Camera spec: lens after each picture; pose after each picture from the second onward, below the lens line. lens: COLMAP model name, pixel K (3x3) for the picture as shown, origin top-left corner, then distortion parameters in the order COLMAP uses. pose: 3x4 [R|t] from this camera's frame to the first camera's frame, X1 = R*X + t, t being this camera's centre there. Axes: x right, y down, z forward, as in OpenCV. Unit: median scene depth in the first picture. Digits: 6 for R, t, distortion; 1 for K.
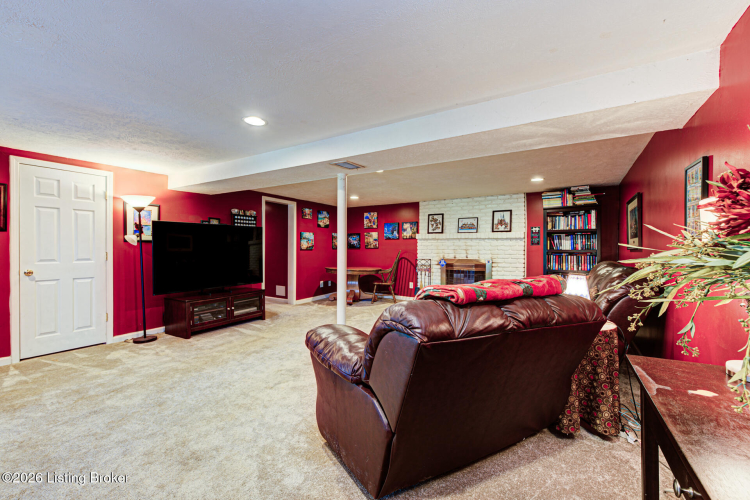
lens RADIAL K [[323.5, 0, 375.4], [0, 323.5, 250.3], [0, 0, 1]] dist [-0.003343, -0.000095]
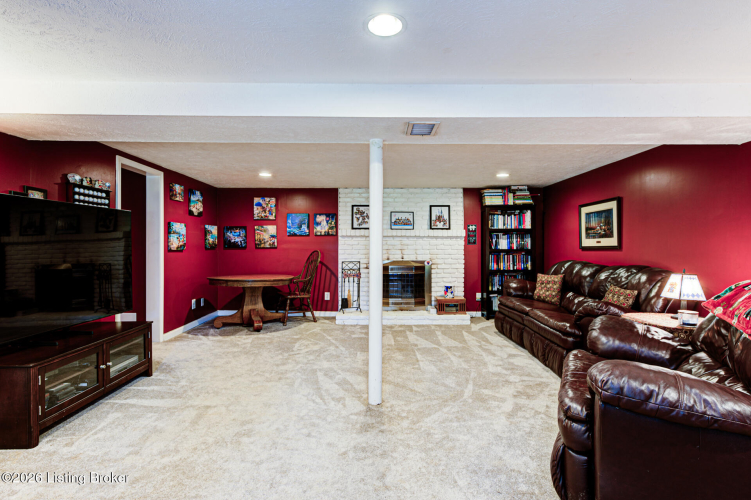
lens RADIAL K [[386.3, 0, 375.3], [0, 386.3, 246.7], [0, 0, 1]] dist [0.004441, 0.000121]
pose [[0.843381, -0.001126, 0.537316, -0.325963], [0.005492, 0.999964, -0.006526, -0.002858], [-0.537289, 0.008455, 0.843356, 0.189056]]
